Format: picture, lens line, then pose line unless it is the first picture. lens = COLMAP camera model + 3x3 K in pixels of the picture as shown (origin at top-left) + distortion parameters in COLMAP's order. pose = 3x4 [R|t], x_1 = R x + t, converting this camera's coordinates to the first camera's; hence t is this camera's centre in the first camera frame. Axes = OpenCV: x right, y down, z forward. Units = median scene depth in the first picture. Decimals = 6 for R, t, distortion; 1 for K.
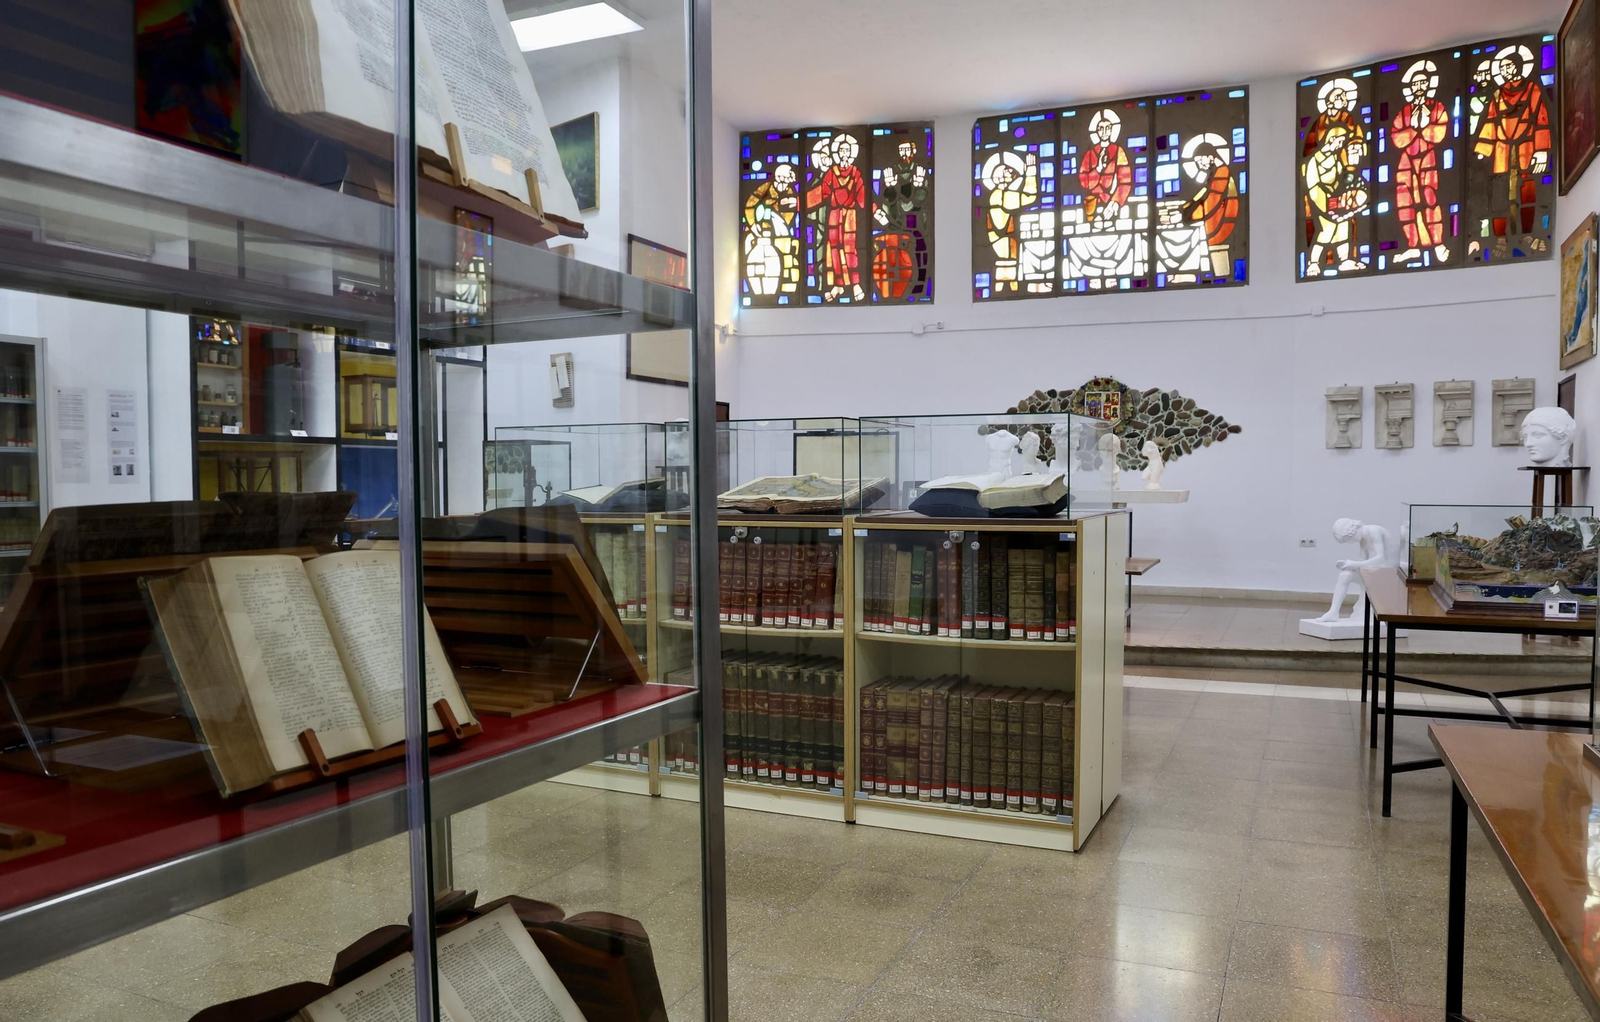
lens RADIAL K [[1117.8, 0, 832.7], [0, 1117.8, 535.7], [0, 0, 1]] dist [-0.092392, 0.070717]
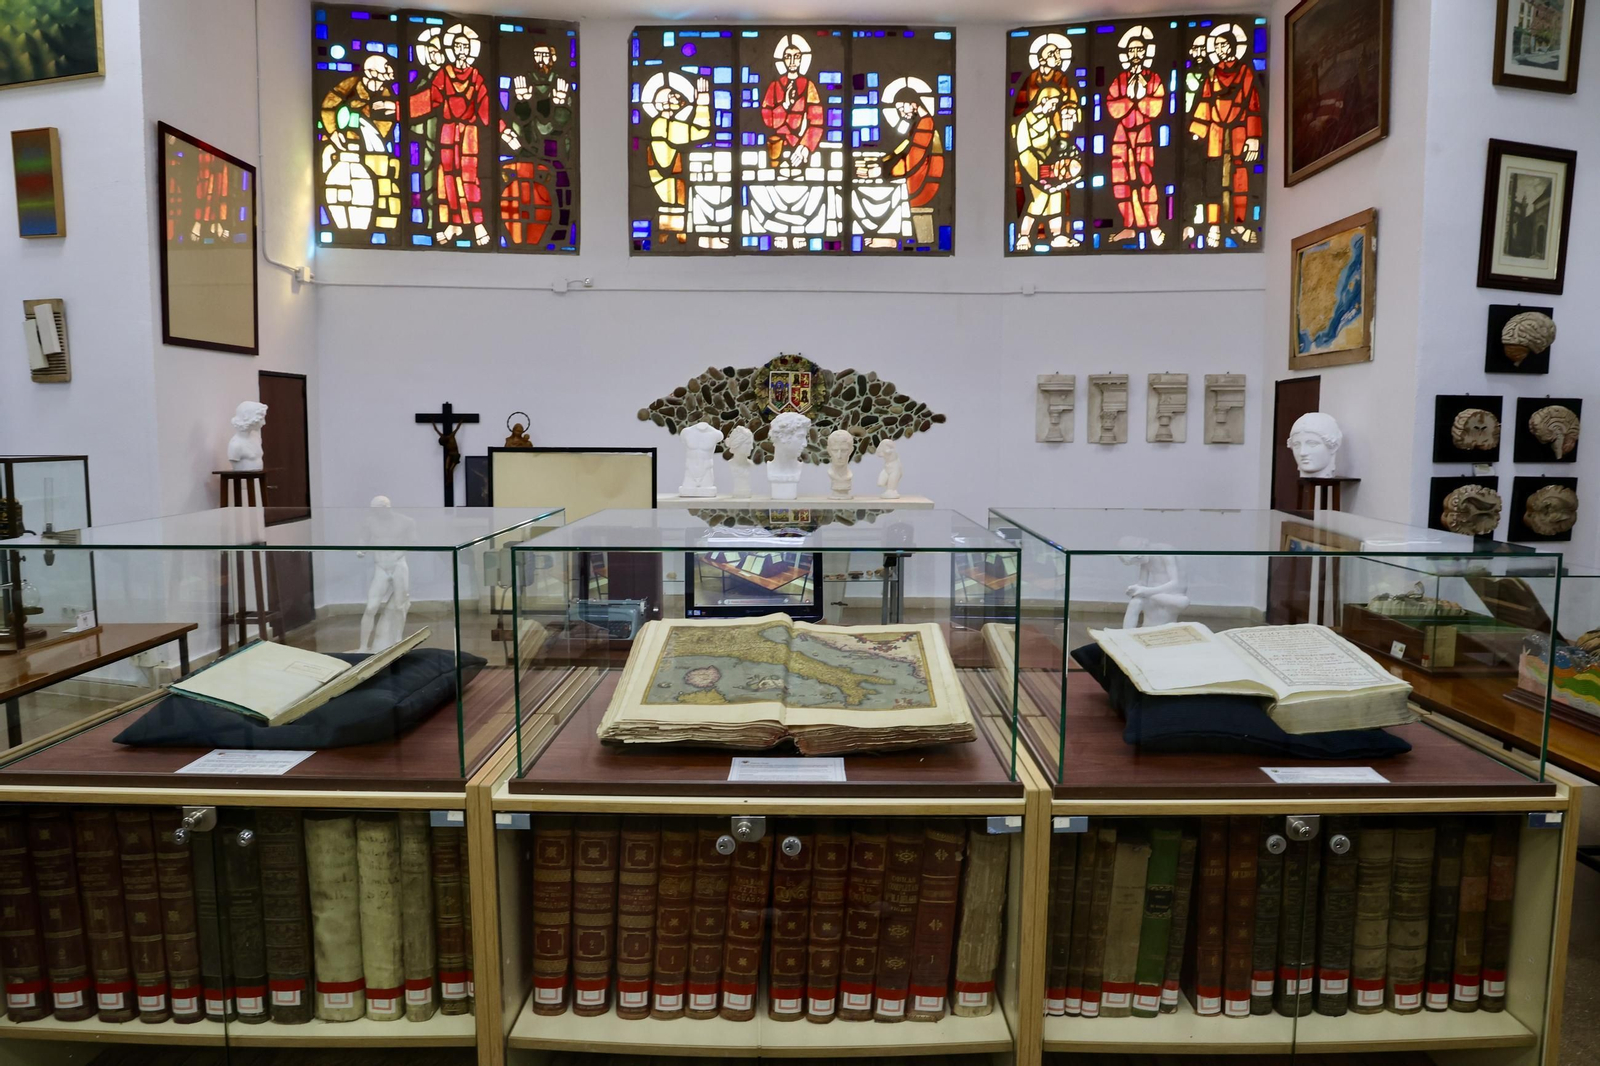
lens RADIAL K [[1071.9, 0, 800.0], [0, 1071.9, 533.0], [0, 0, 1]] dist [-0.098883, 0.068440]
pose [[0.915768, -0.035101, 0.400170, -0.084924], [0.015592, 0.998530, 0.051905, -0.051182], [-0.401404, -0.041293, 0.914970, 0.257373]]
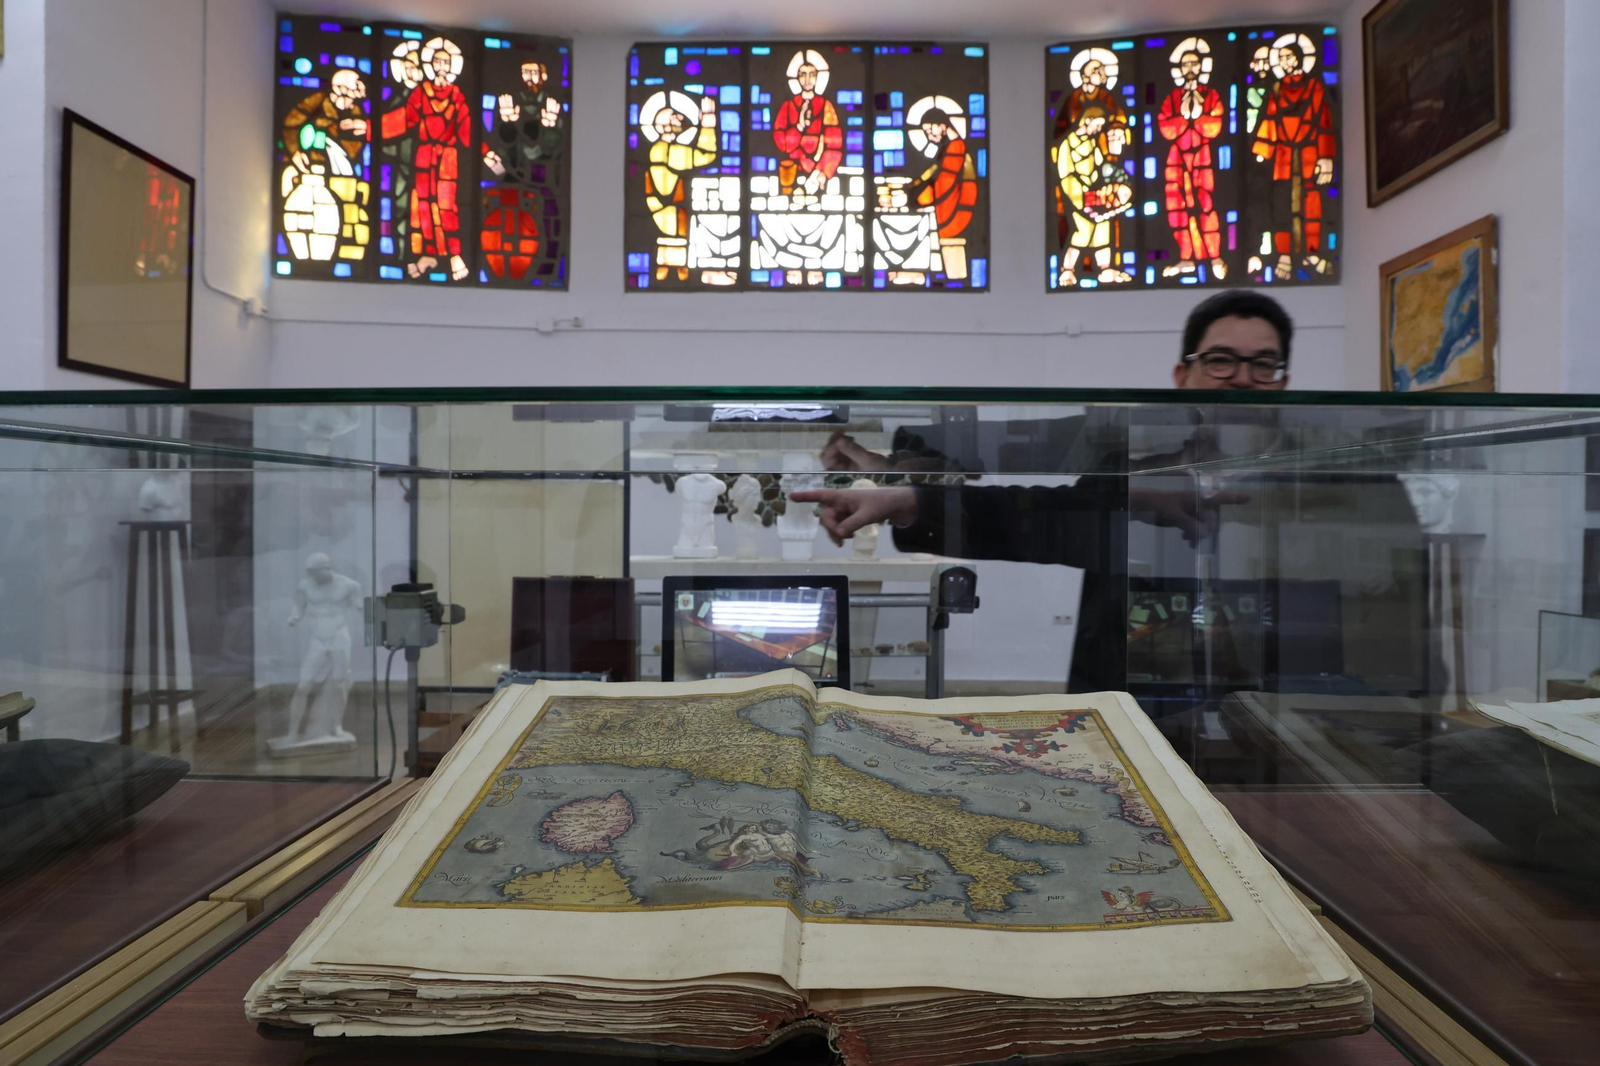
lens RADIAL K [[1071.9, 0, 800.0], [0, 1071.9, 533.0], [0, 0, 1]] dist [-0.098883, 0.068440]
pose [[0.920538, -0.000258, 0.390653, -0.042967], [0.013125, 0.999456, -0.030267, -0.034493], [-0.390432, 0.032989, 0.920040, 0.357971]]
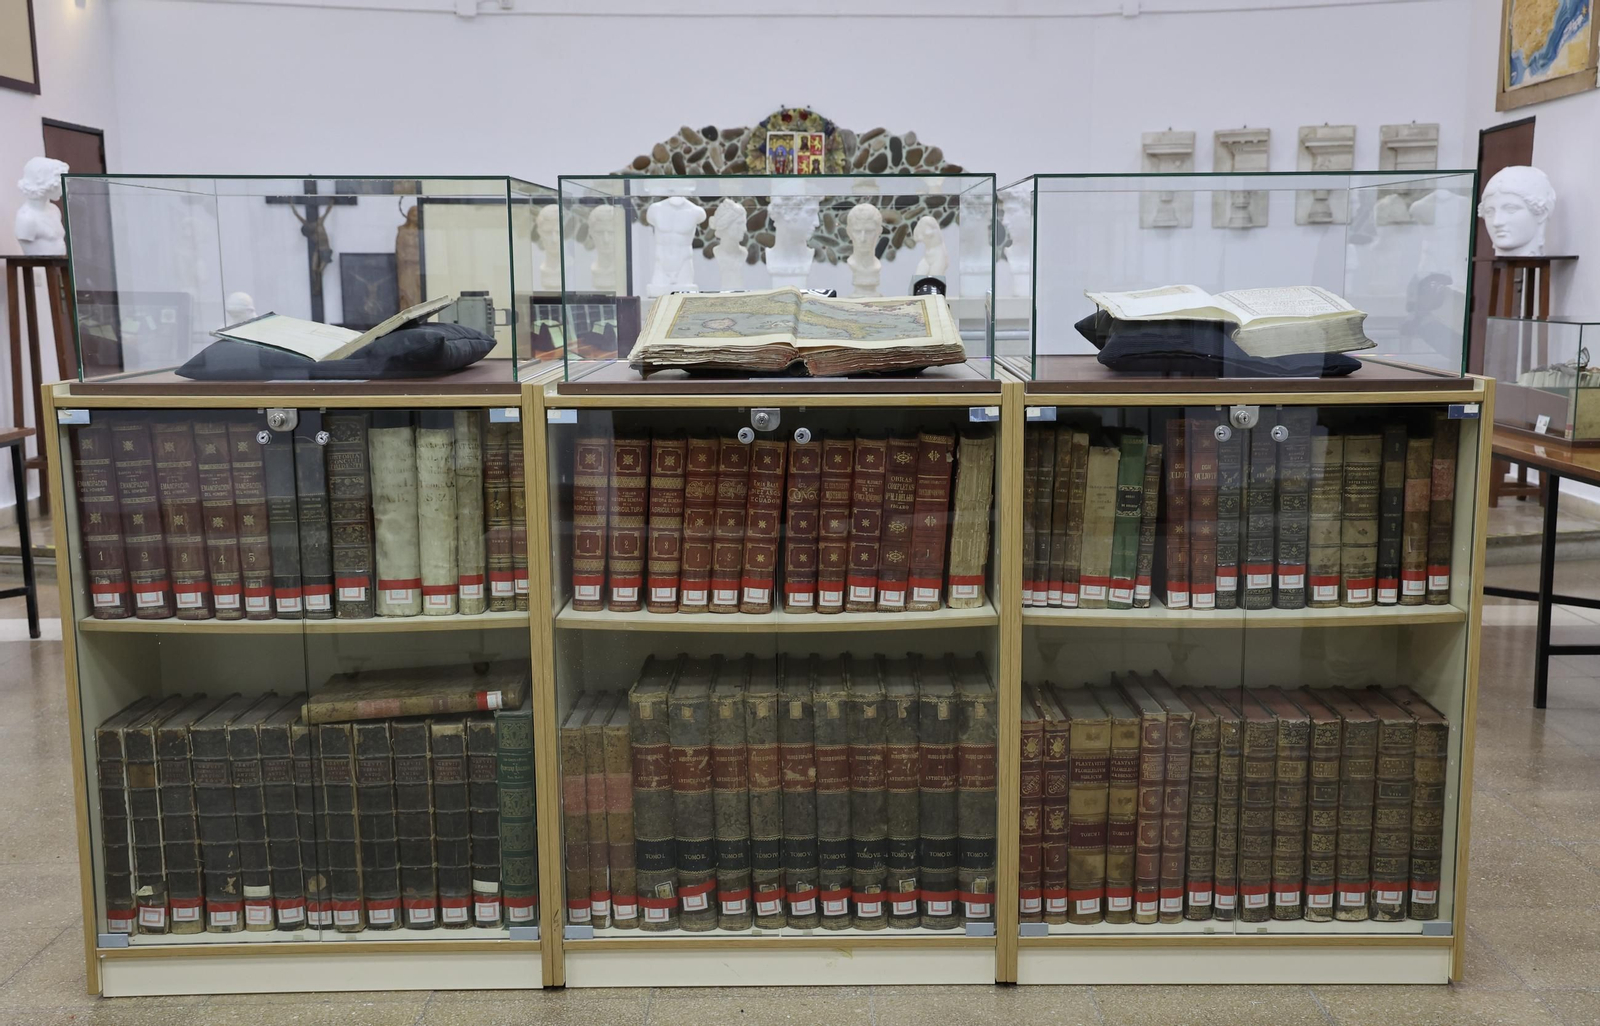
lens RADIAL K [[1704.5, 0, 834.1], [0, 1704.5, 542.8], [0, 0, 1]] dist [0.019903, 0.149973]
pose [[0.910511, -0.069138, 0.407664, -0.139534], [0.024633, 0.993240, 0.113432, -0.012793], [-0.412751, -0.093239, 0.906059, 0.132714]]
